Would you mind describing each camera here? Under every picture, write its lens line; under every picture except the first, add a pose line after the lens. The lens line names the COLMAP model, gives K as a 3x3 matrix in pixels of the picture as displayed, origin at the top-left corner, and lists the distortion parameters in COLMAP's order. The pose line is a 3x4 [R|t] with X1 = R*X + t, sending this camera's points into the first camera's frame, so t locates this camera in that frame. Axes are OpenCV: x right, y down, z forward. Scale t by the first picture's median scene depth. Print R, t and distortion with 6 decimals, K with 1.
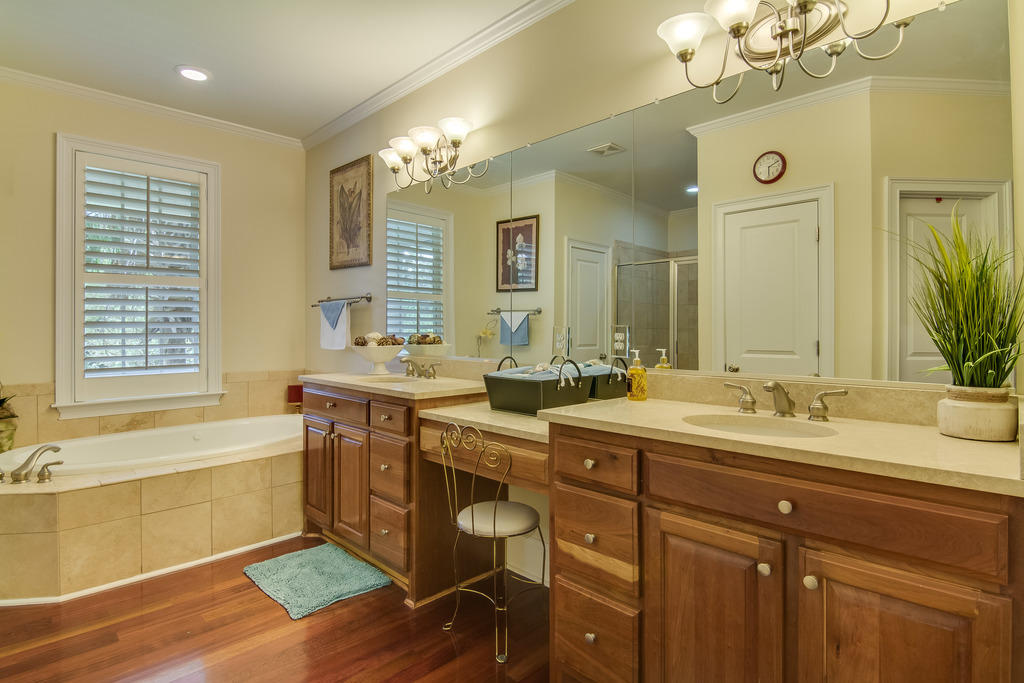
lens RADIAL K [[516.6, 0, 512.0], [0, 516.6, 341.5], [0, 0, 1]] dist [-0.017317, -0.001757]
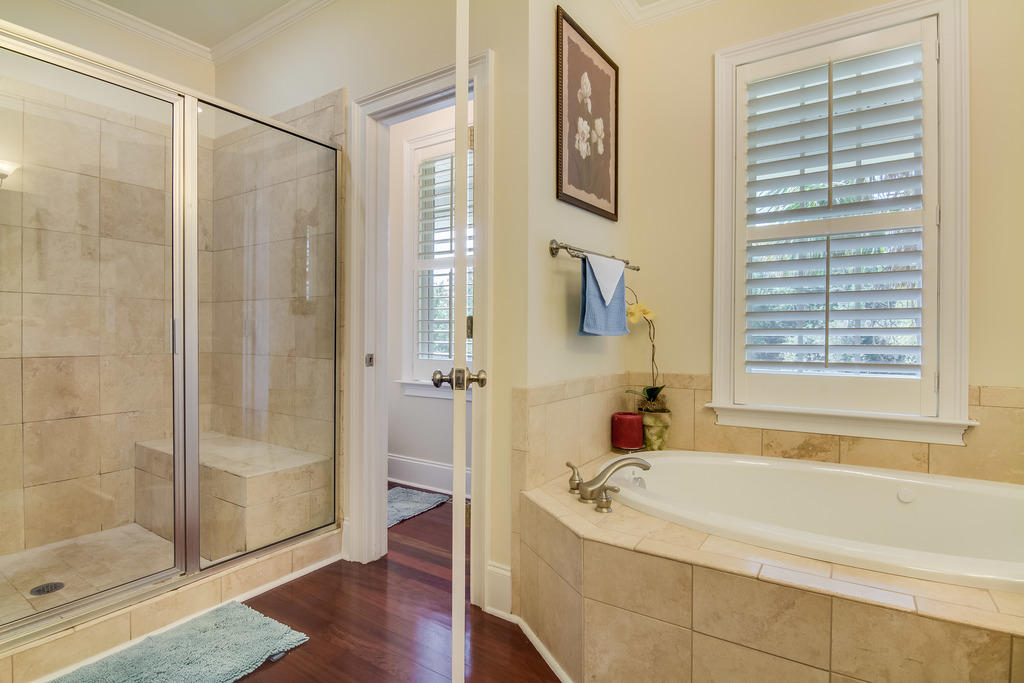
lens RADIAL K [[516.6, 0, 512.0], [0, 516.6, 341.5], [0, 0, 1]] dist [-0.017317, -0.001757]
pose [[0.200666, 0.013830, -0.979562, -0.193087], [-0.029029, 0.999545, 0.008165, 0.031889], [0.979230, 0.026797, 0.200976, 0.550548]]
